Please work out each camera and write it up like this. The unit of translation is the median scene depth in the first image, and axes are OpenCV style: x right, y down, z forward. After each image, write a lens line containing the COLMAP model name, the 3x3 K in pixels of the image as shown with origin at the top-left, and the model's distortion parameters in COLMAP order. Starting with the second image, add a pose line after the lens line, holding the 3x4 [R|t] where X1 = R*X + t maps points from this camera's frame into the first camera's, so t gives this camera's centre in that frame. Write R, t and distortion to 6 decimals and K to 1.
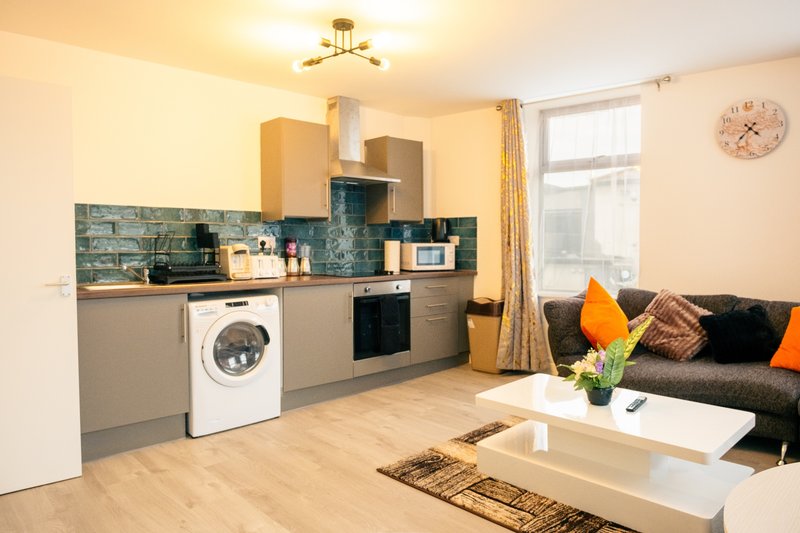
lens RADIAL K [[542.7, 0, 398.3], [0, 542.7, 260.5], [0, 0, 1]] dist [-0.014426, -0.006783]
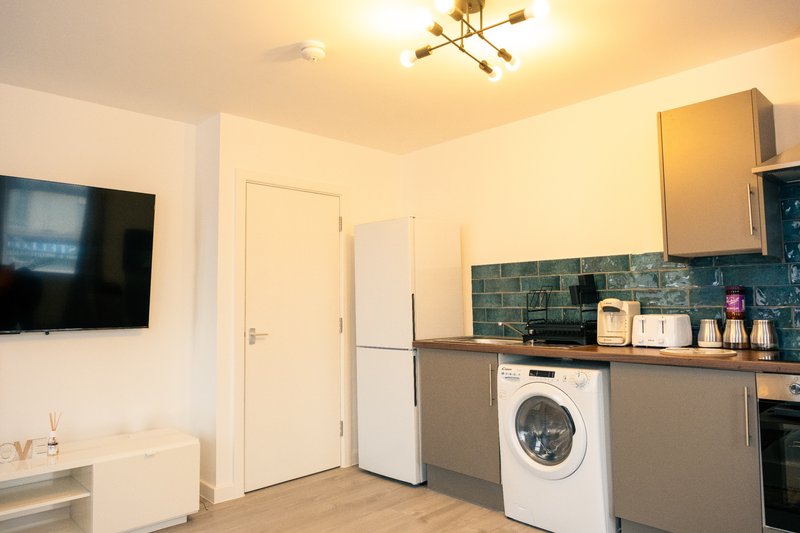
lens RADIAL K [[542.7, 0, 398.0], [0, 542.7, 264.3], [0, 0, 1]] dist [-0.014426, -0.006783]
pose [[0.011974, -0.069530, -0.997508, 0.463908], [-0.014197, 0.997467, -0.069697, -0.021321], [0.999828, 0.014996, 0.010957, 0.682847]]
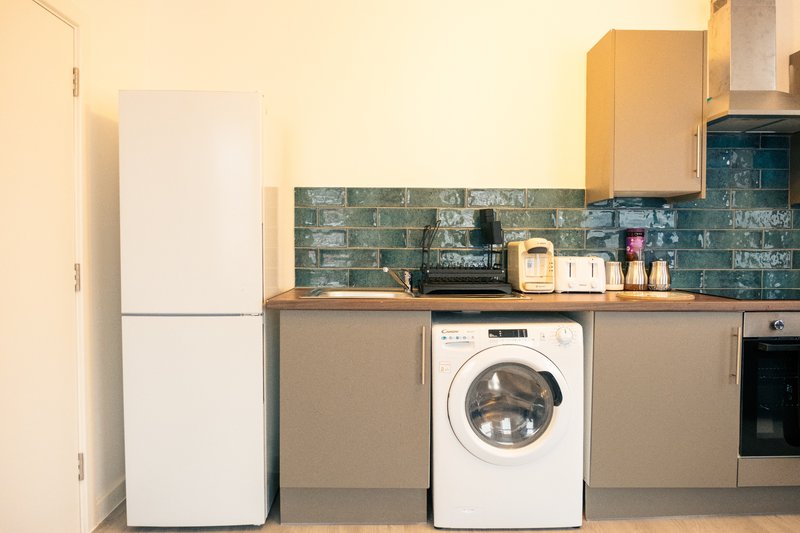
lens RADIAL K [[542.7, 0, 399.1], [0, 542.7, 264.9], [0, 0, 1]] dist [-0.014426, -0.006783]
pose [[0.738476, 0.027395, -0.673723, 0.024305], [-0.023024, 0.999616, 0.015410, -0.004512], [0.673887, 0.004132, 0.738823, 0.402522]]
